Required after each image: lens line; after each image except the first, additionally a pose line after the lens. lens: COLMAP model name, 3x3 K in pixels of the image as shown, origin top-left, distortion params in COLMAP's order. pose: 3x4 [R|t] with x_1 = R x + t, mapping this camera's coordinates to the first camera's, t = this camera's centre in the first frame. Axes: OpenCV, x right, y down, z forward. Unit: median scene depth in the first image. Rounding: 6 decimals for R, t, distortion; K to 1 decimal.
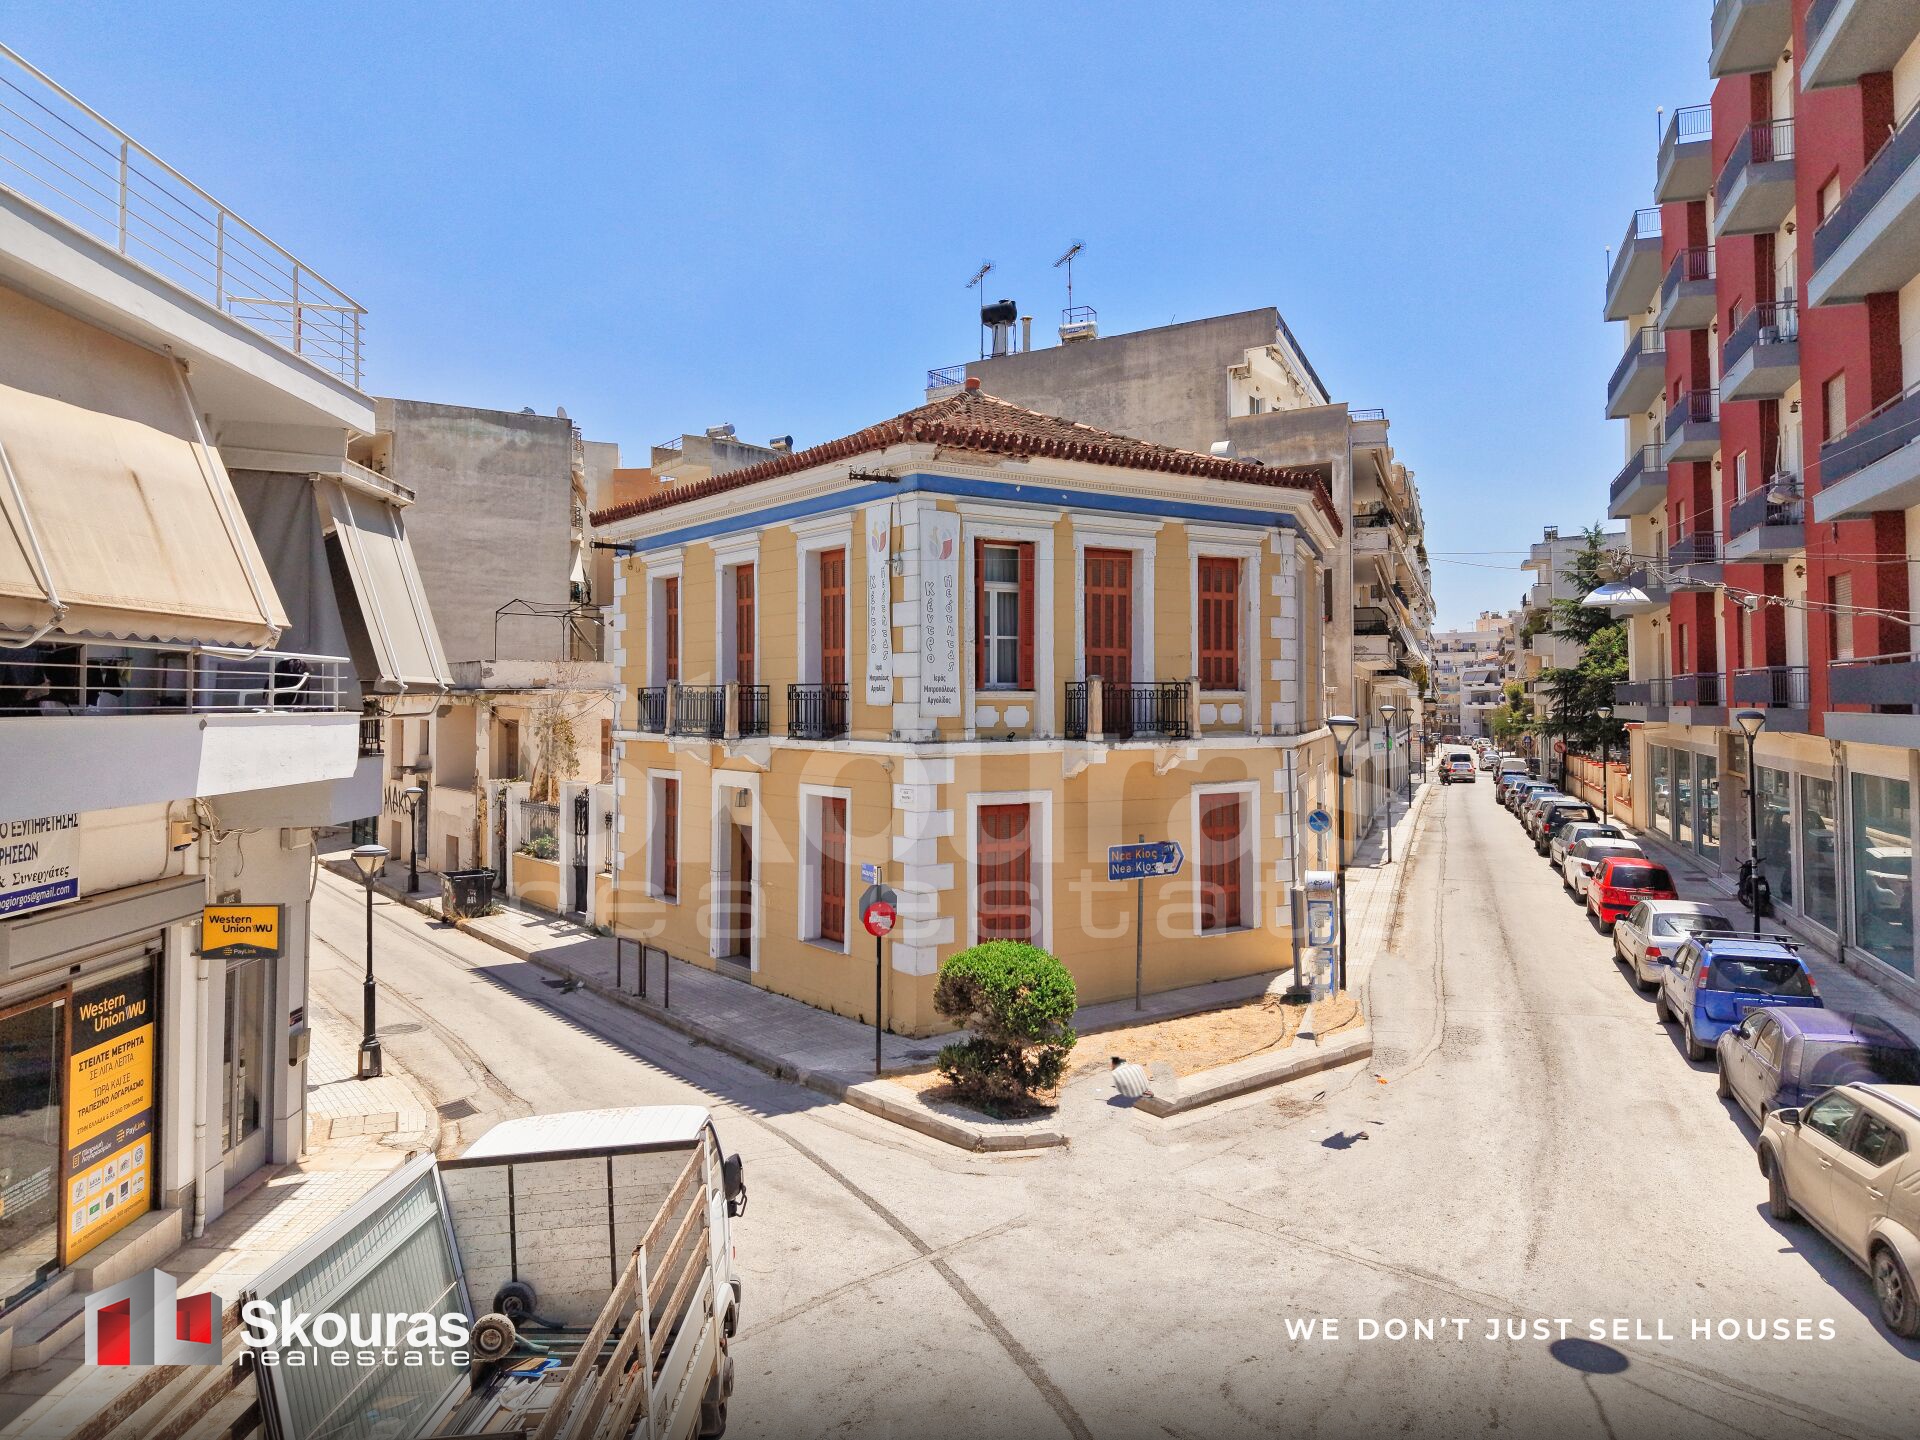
lens RADIAL K [[1284.6, 0, 957.6], [0, 1284.6, 669.4], [0, 0, 1]] dist [0.047193, -0.051407]
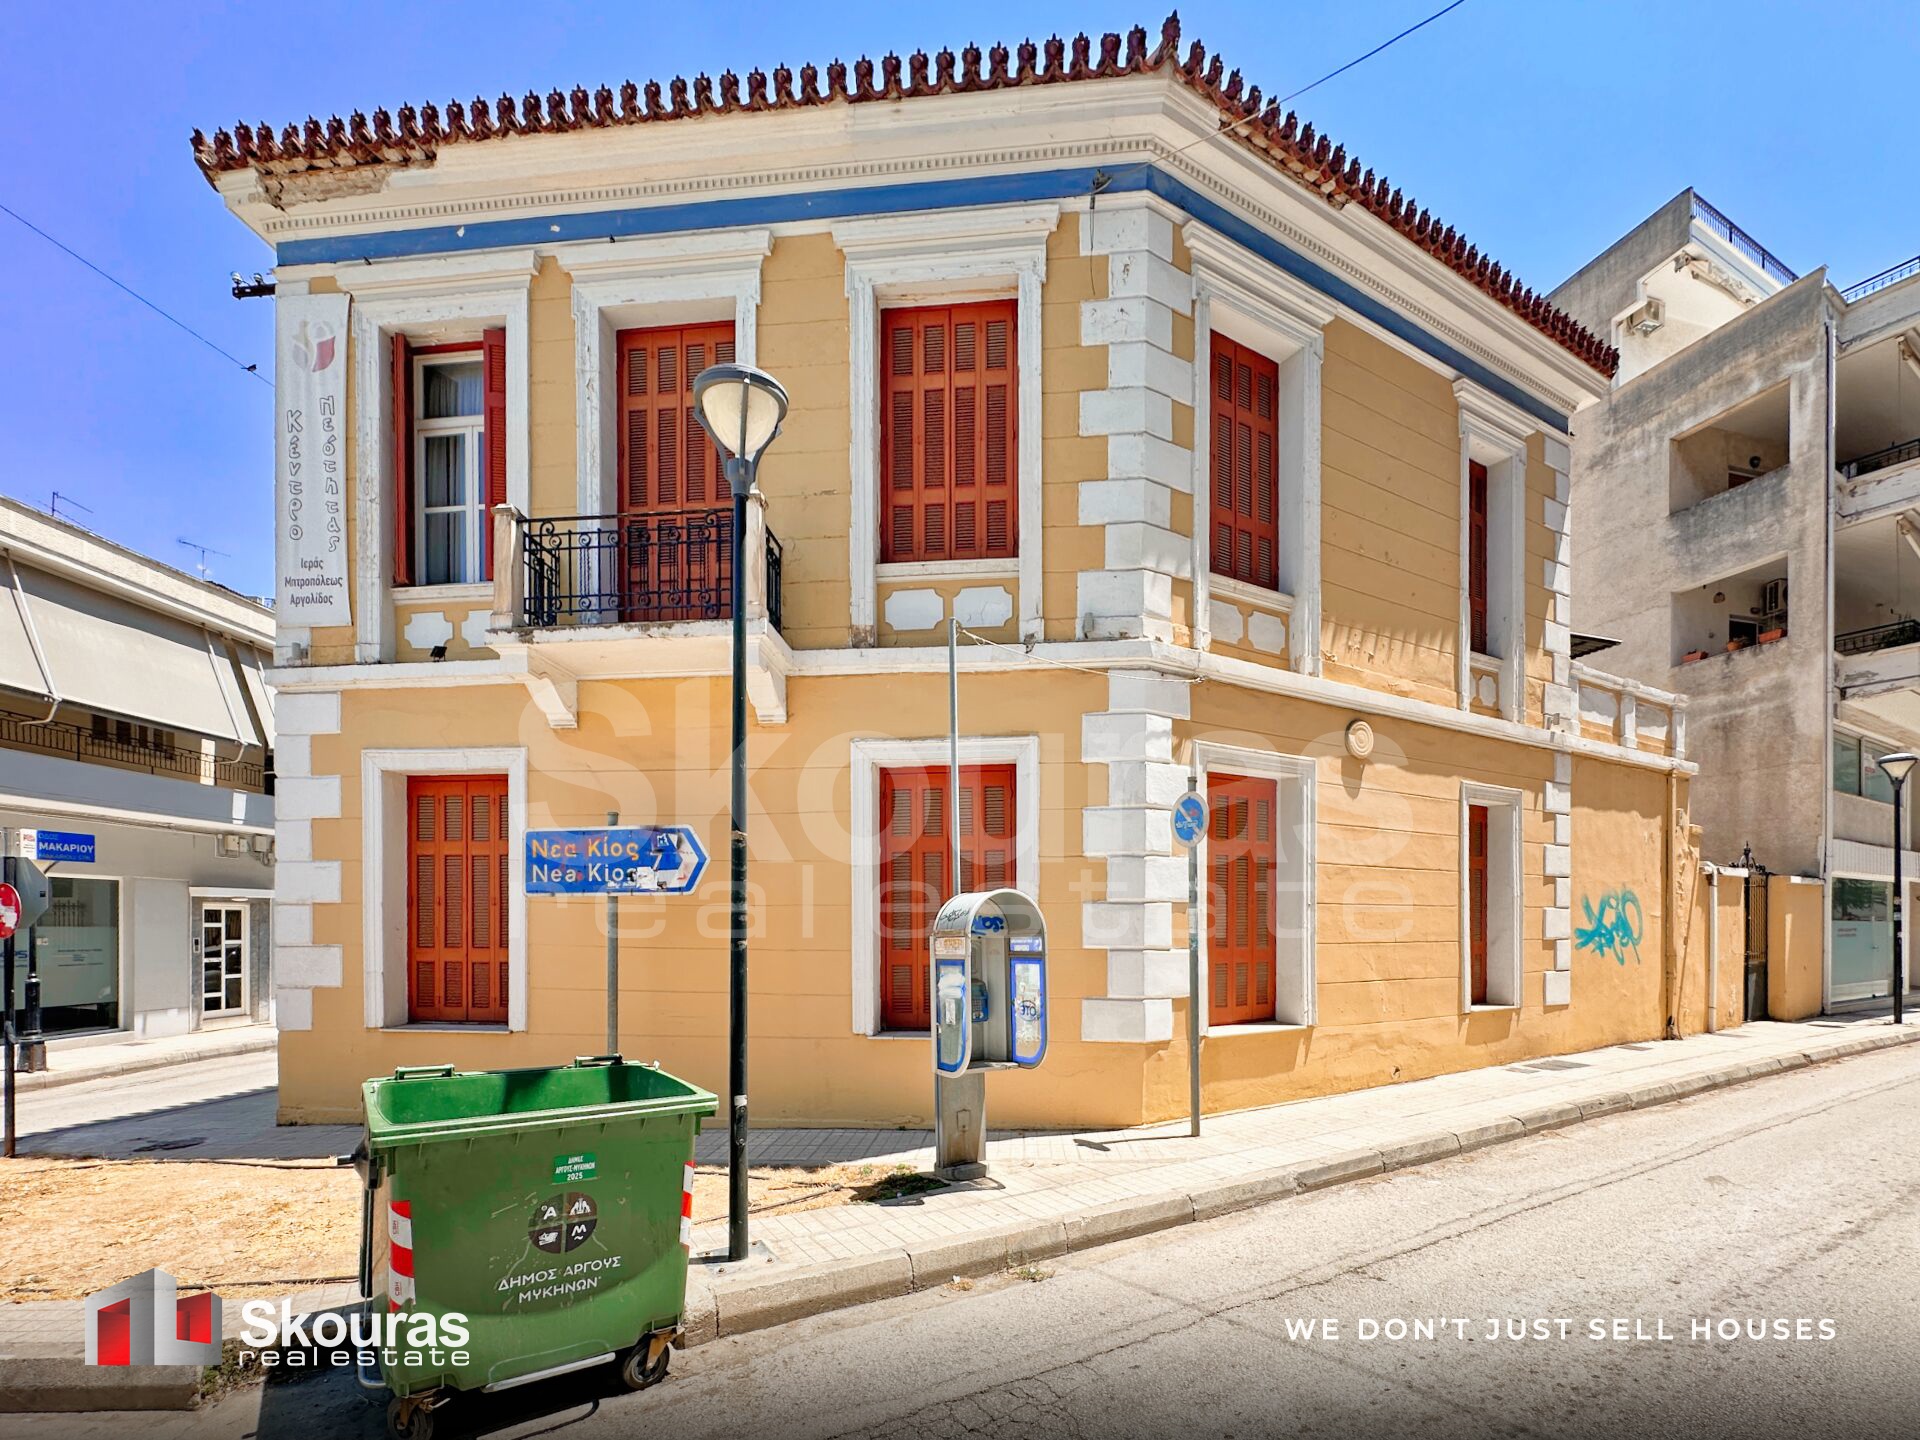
lens RADIAL K [[839.6, 0, 960.5], [0, 839.6, 931.1], [0, 0, 1]] dist [-0.001590, 0.000535]
pose [[0.772678, 0.007227, -0.634757, 0.438329], [0.014129, 0.999492, 0.028579, 0.159331], [0.634640, -0.031051, 0.772183, 0.784109]]
